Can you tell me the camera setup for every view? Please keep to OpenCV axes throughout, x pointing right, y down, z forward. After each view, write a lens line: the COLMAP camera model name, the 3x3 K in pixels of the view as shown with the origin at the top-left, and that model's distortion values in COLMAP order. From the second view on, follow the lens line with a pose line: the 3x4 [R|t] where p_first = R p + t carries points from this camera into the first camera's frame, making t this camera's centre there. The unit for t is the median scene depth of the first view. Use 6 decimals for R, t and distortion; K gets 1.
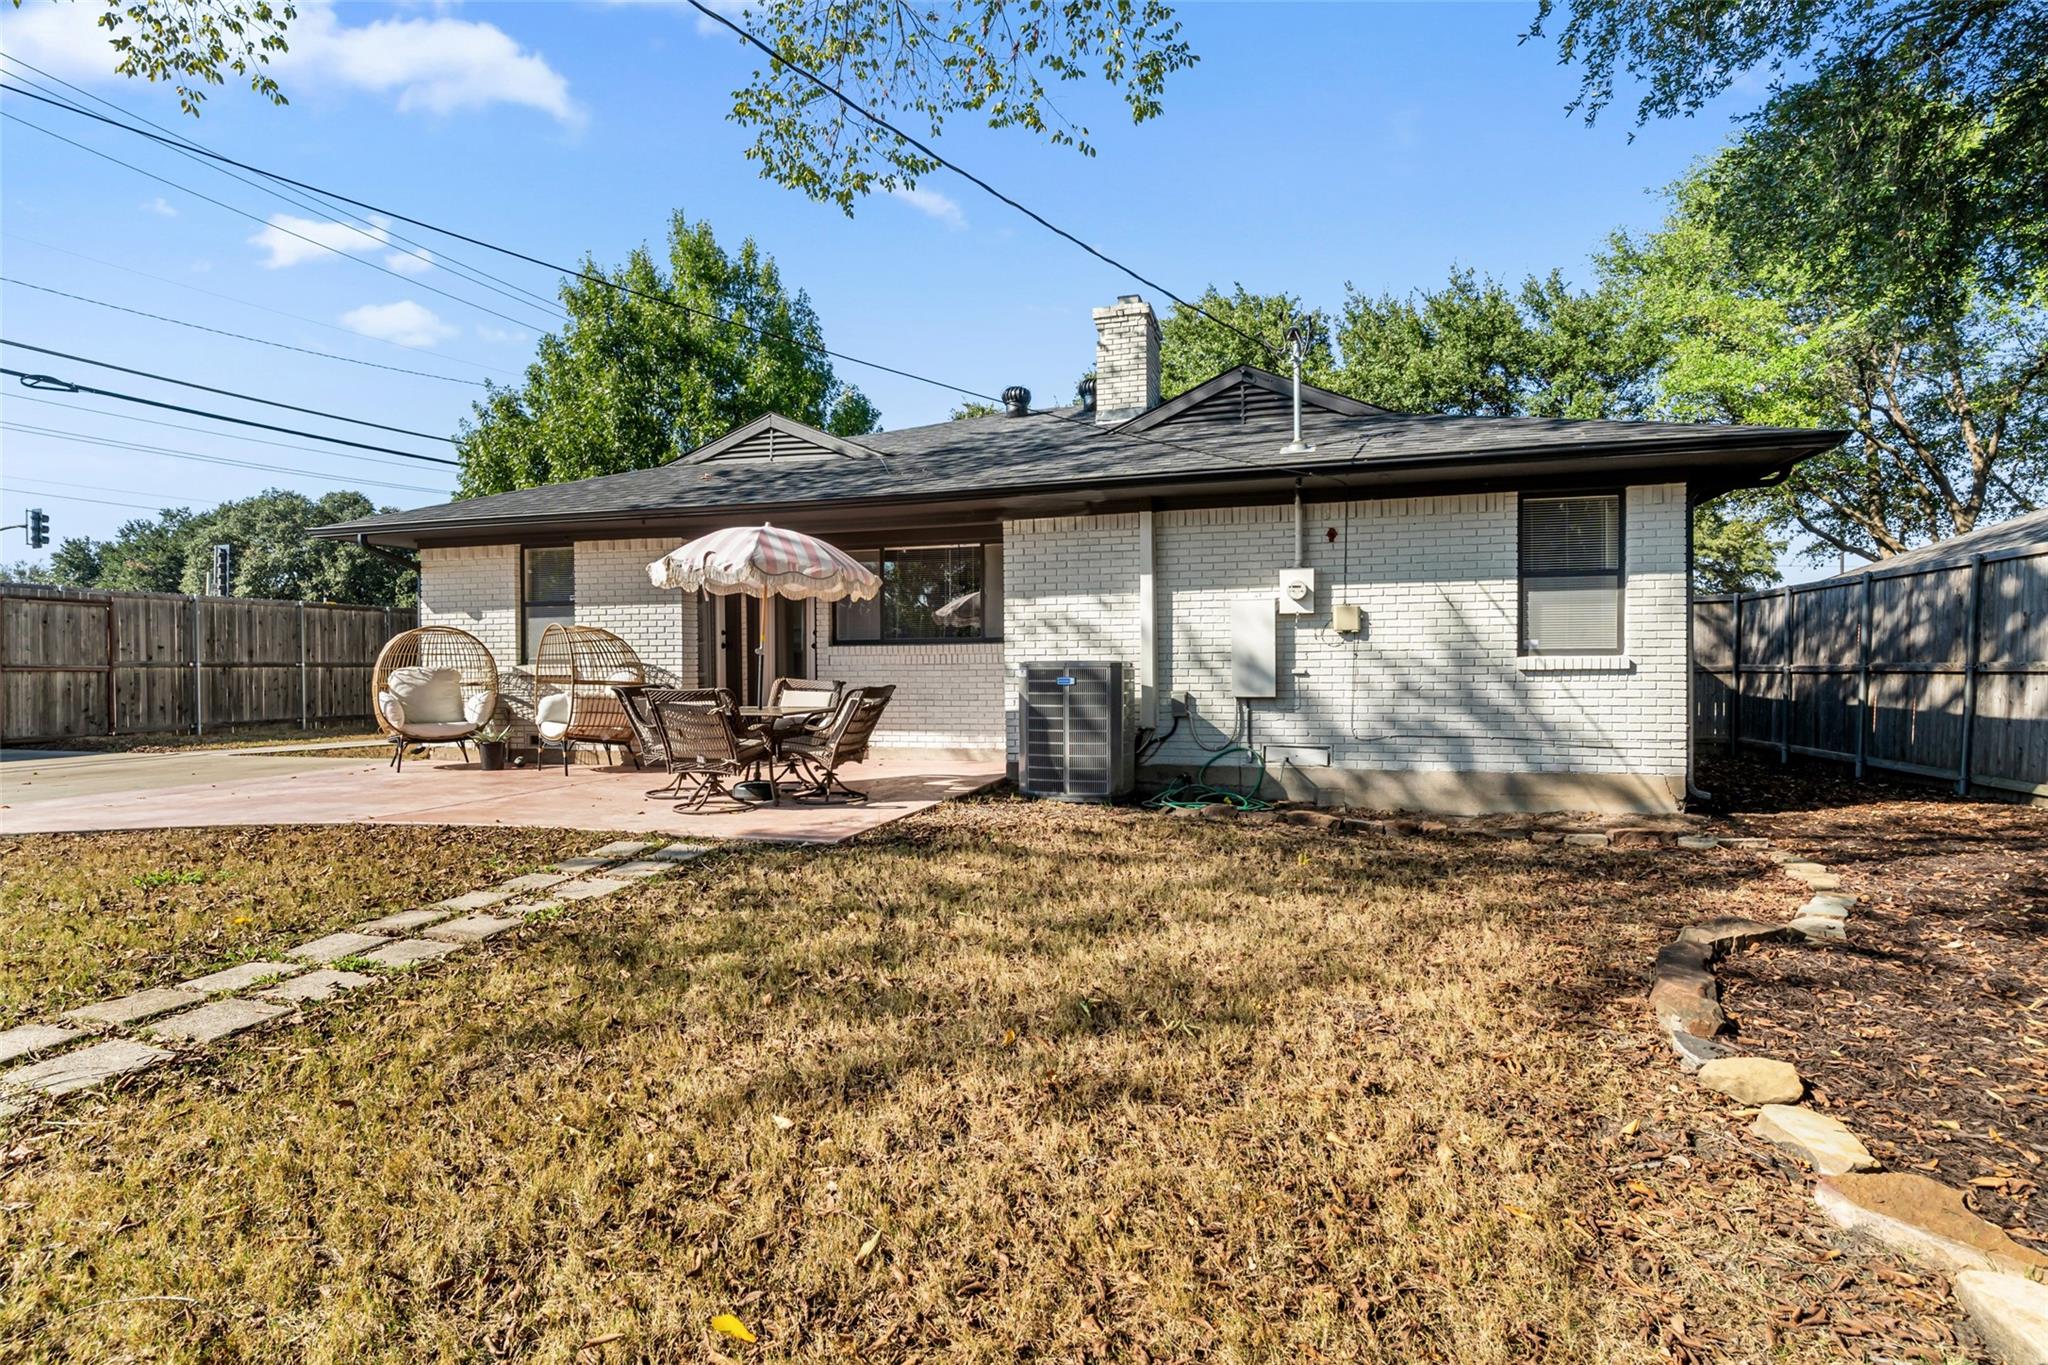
lens RADIAL K [[1013.4, 0, 1010.3], [0, 1013.4, 667.8], [0, 0, 1]] dist [0.000060, 0.000251]
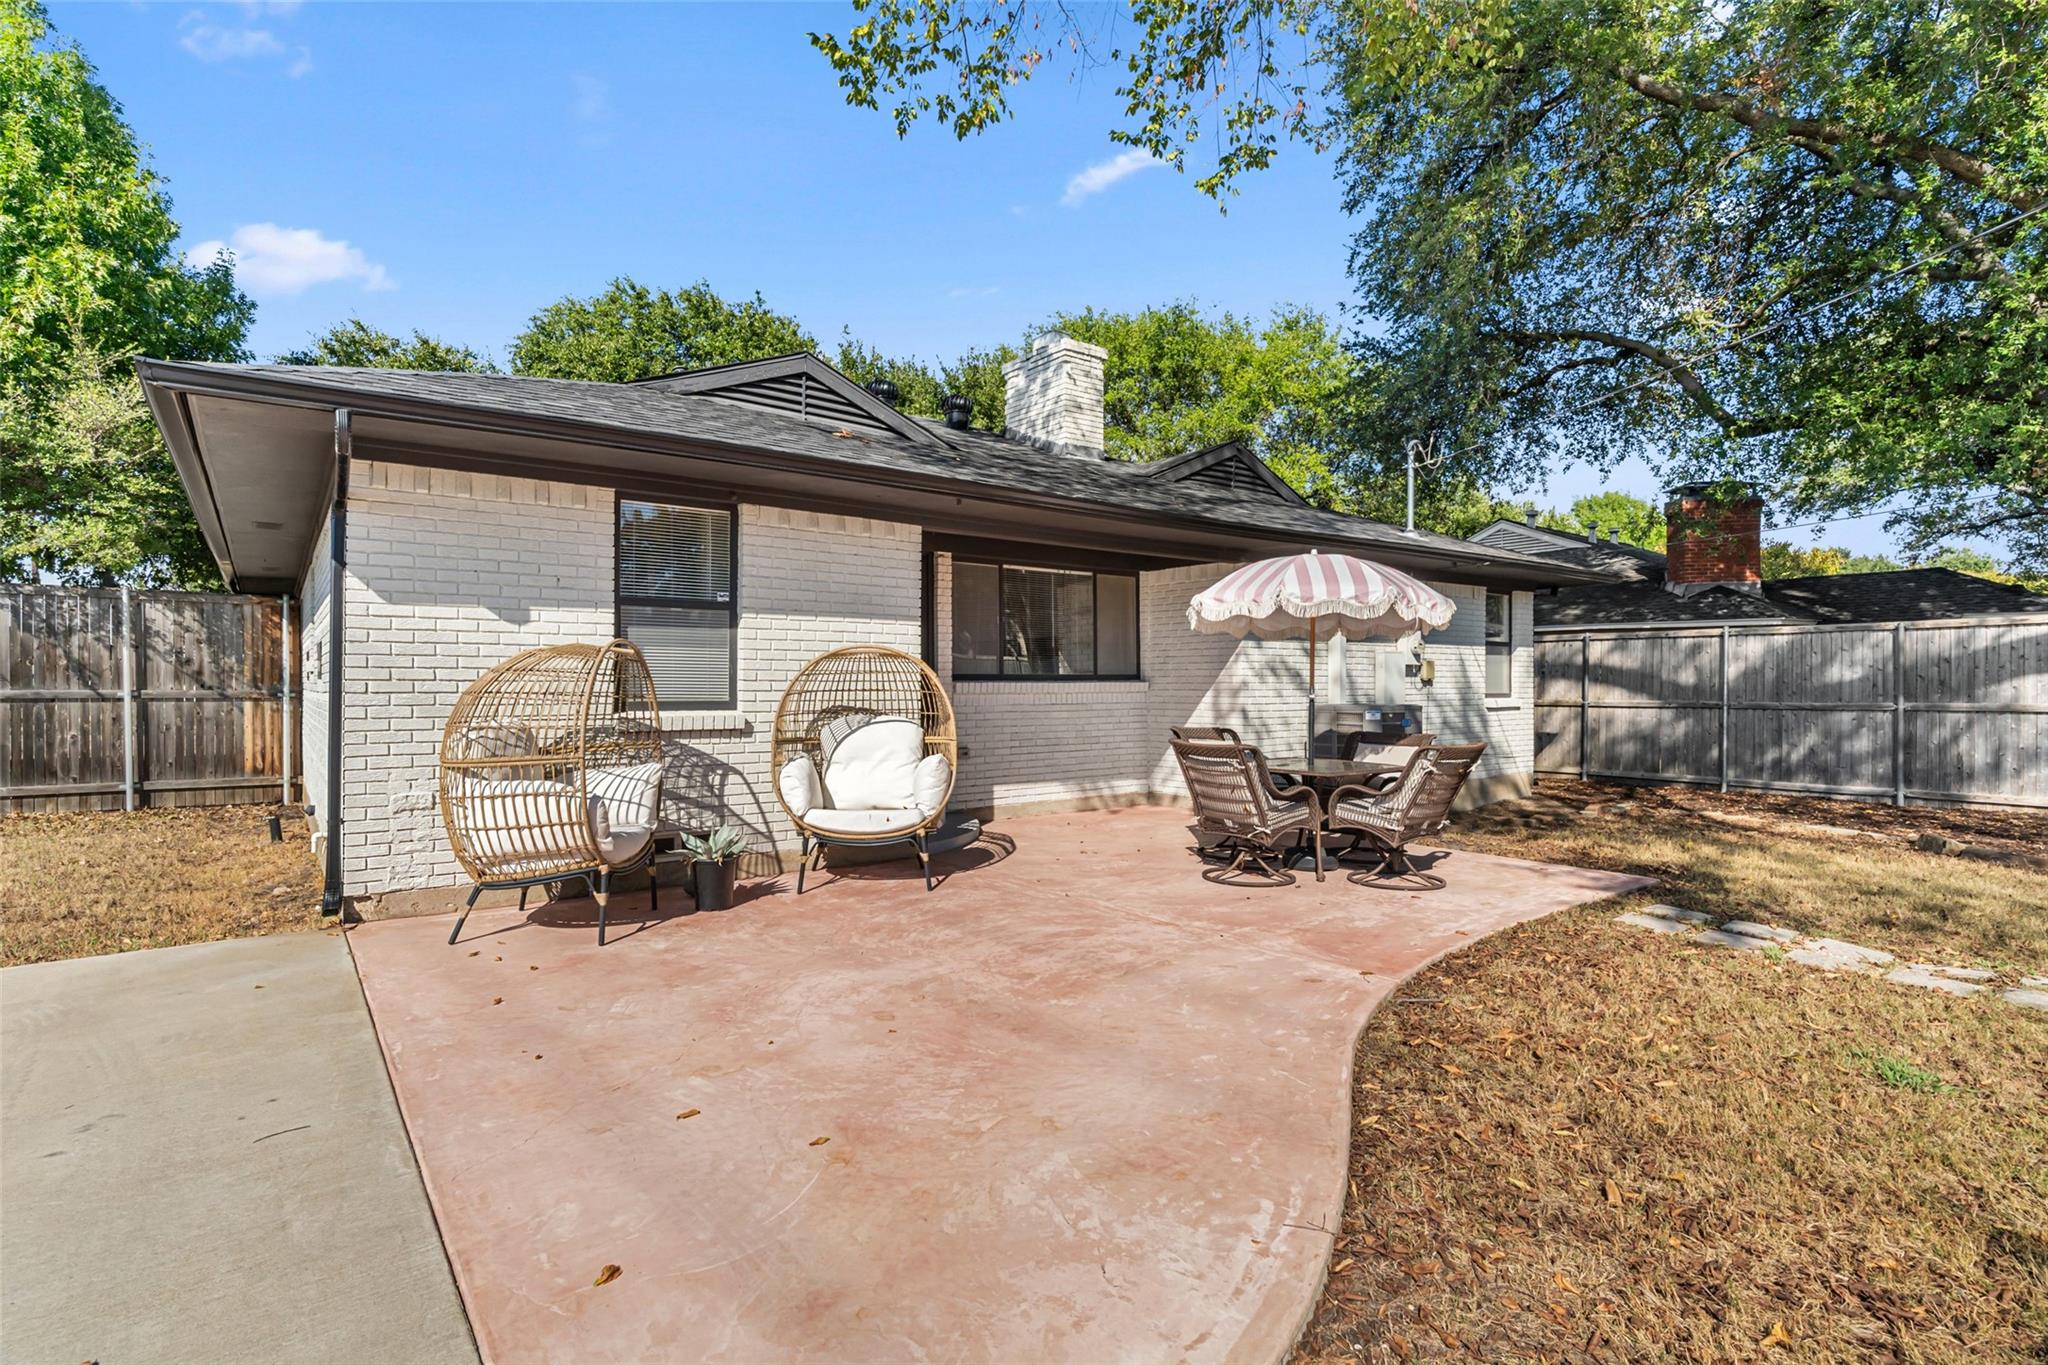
lens RADIAL K [[1013.4, 0, 1010.3], [0, 1013.4, 667.8], [0, 0, 1]] dist [0.000060, 0.000251]
pose [[0.518584, 0.019843, 0.854797, -0.833706], [0.000819, 0.999719, -0.023704, -0.015404], [-0.855026, 0.012993, 0.518422, 0.558325]]
